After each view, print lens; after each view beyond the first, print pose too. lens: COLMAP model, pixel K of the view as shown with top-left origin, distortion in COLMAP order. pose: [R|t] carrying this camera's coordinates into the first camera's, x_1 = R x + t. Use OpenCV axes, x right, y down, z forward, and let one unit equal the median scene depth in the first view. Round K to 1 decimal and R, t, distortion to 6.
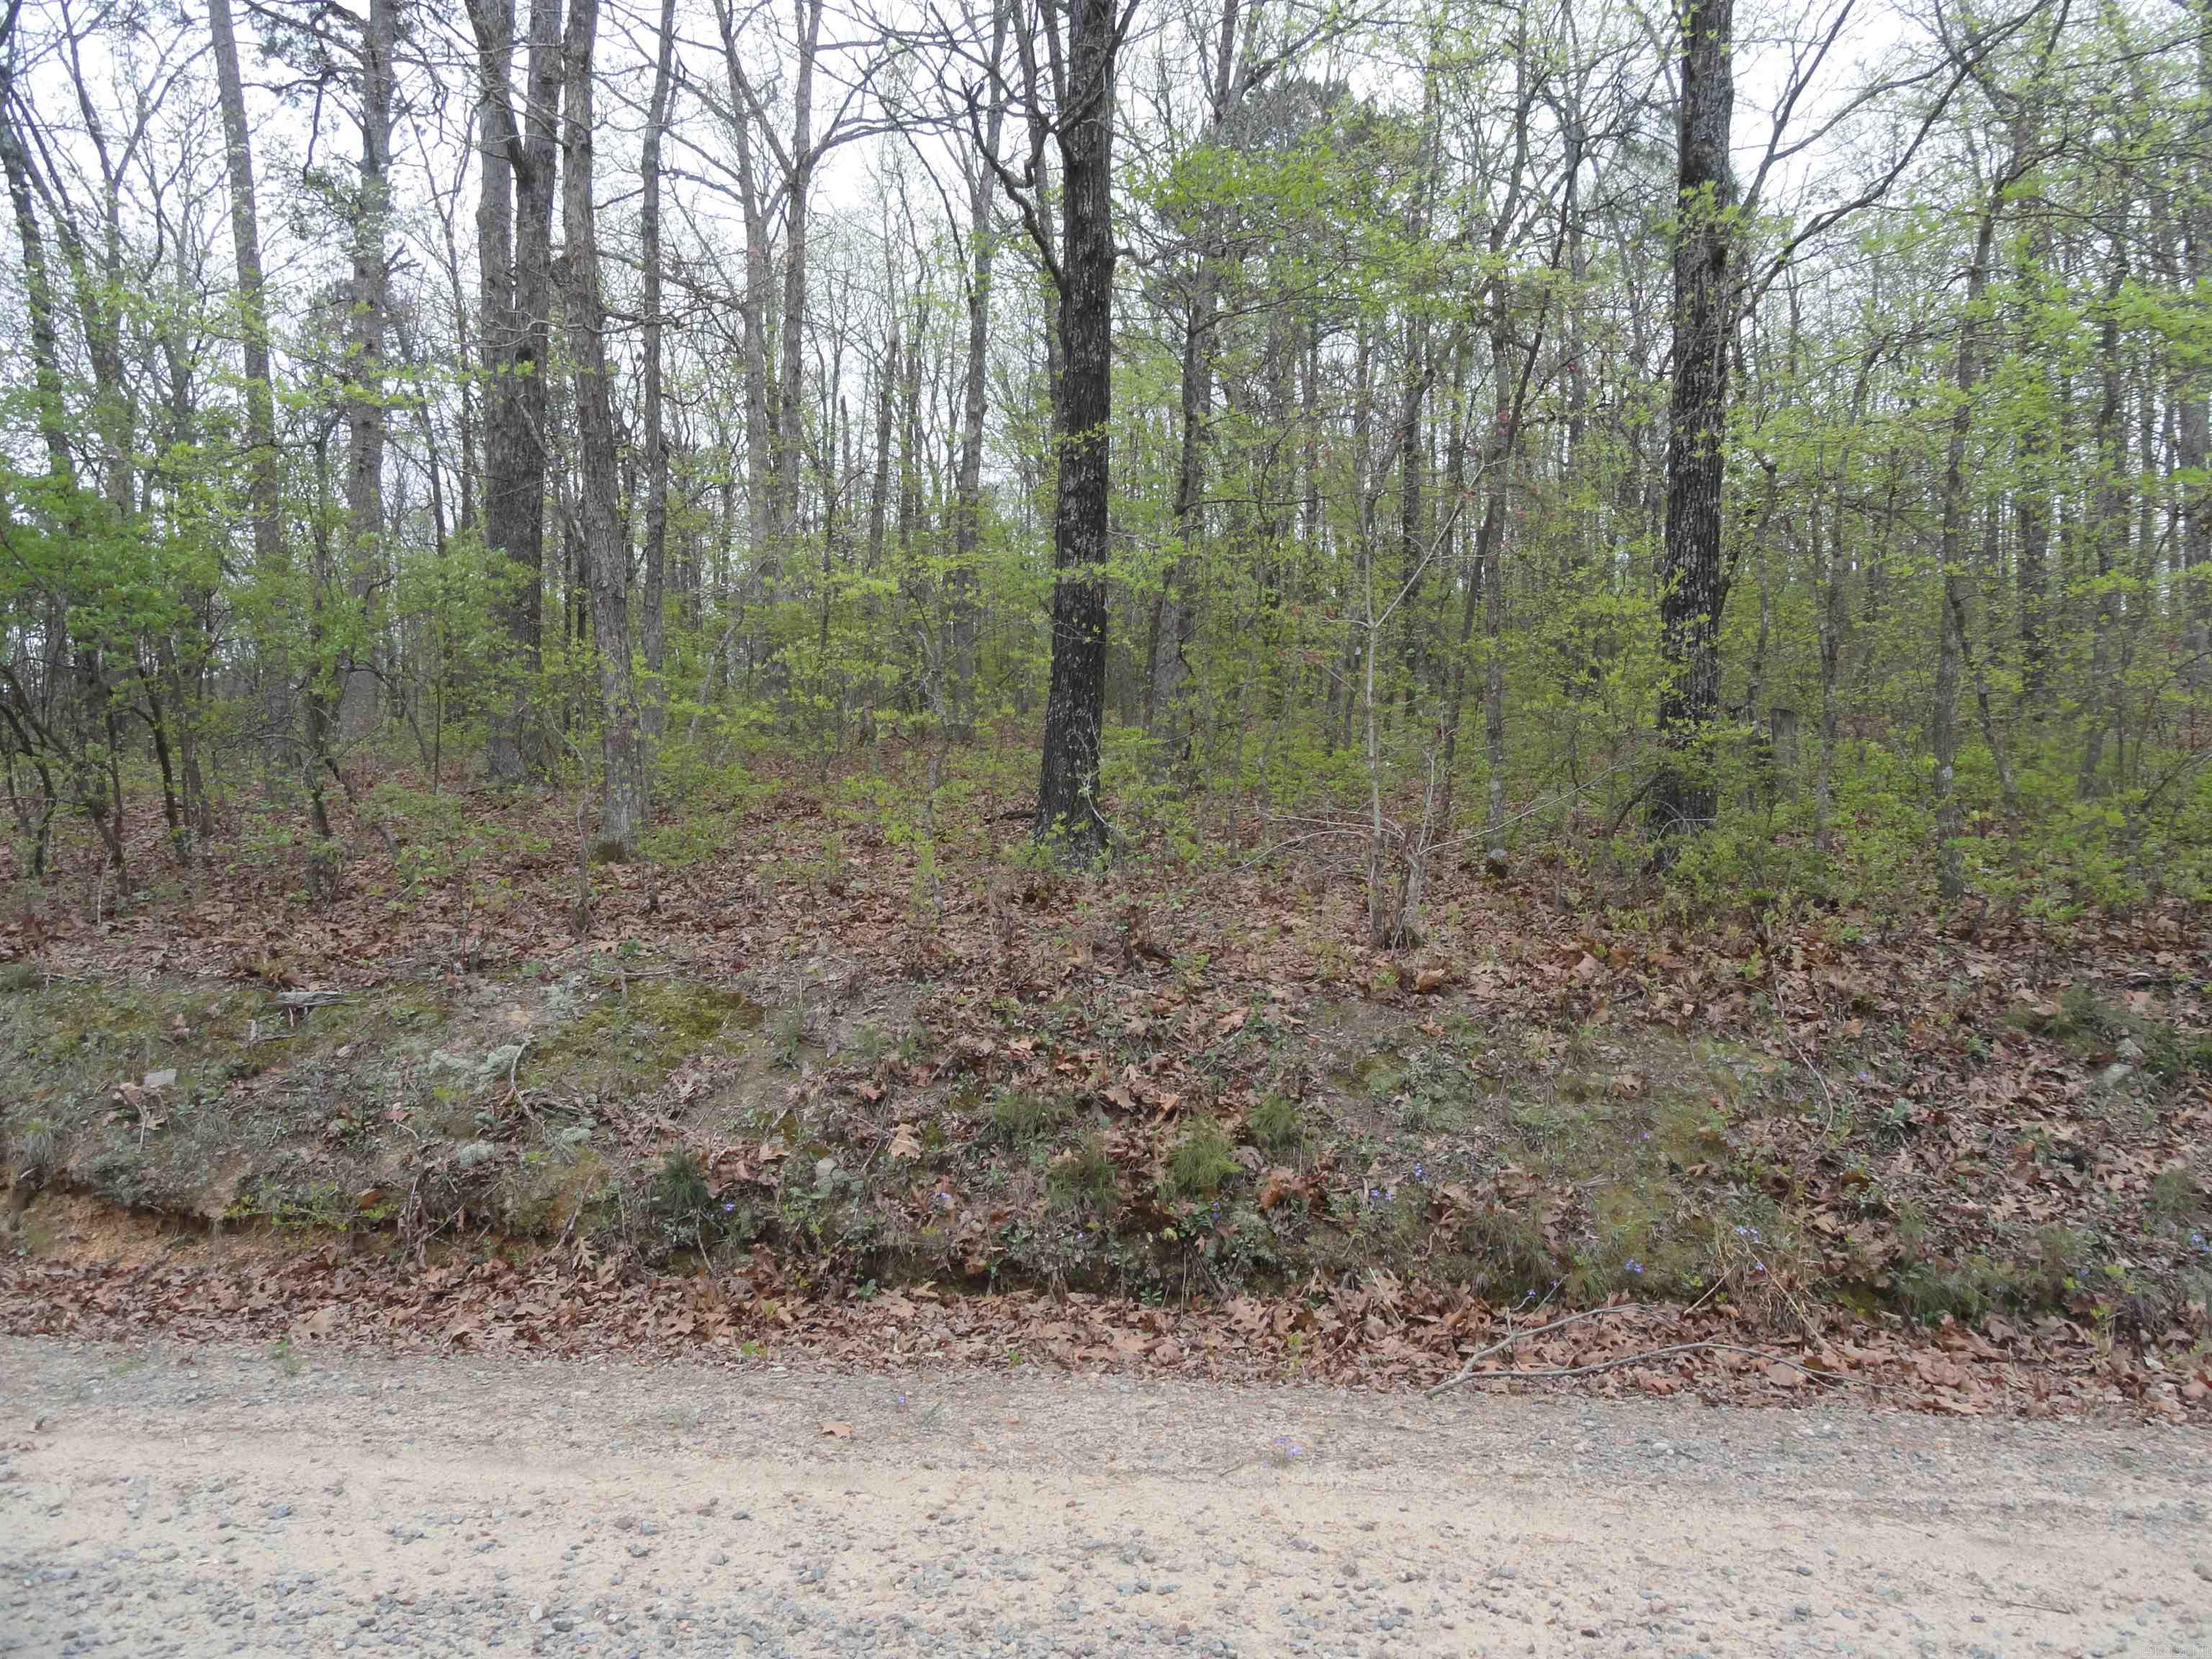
lens RADIAL K [[1535.0, 0, 1106.6], [0, 1535.0, 839.7], [0, 0, 1]] dist [0.042307, 0.000961]
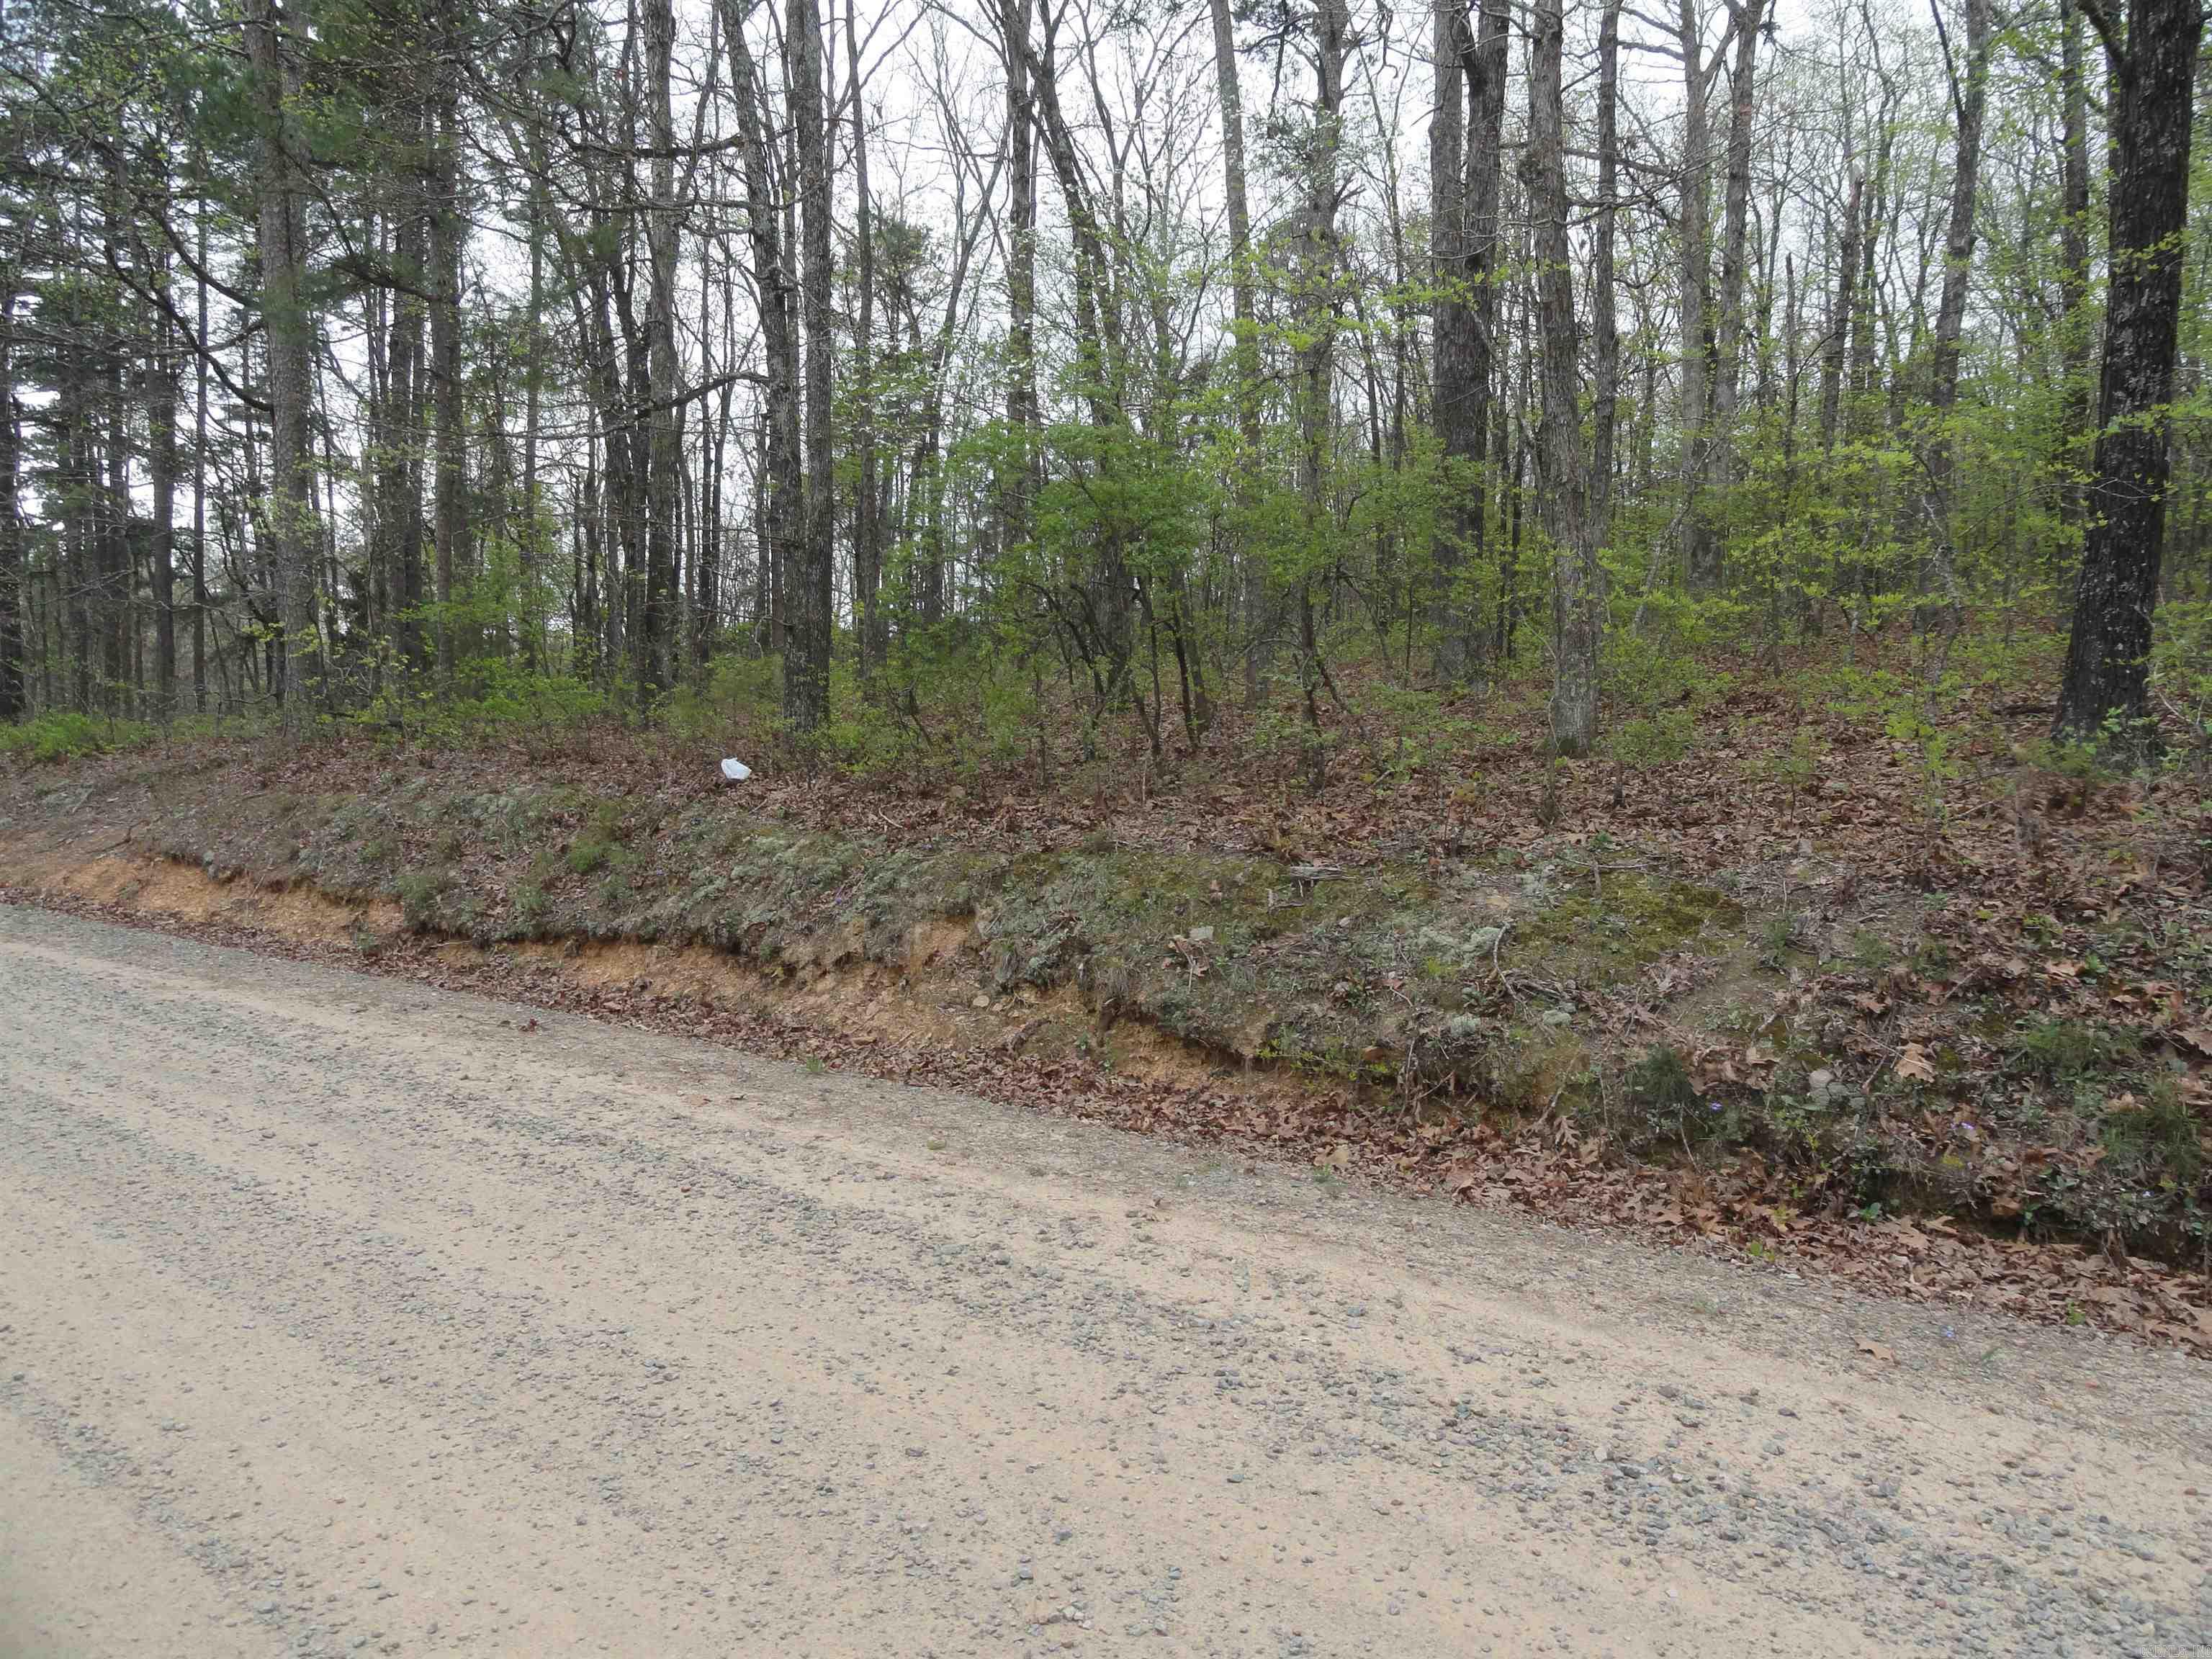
lens RADIAL K [[1550.6, 0, 1106.0], [0, 1550.6, 829.5], [0, 0, 1]] dist [0.046895, -0.003833]
pose [[0.871022, 0.037161, -0.489836, -0.098600], [-0.010309, 0.998298, 0.057403, 0.008147], [0.491135, -0.044950, 0.869923, -0.051067]]
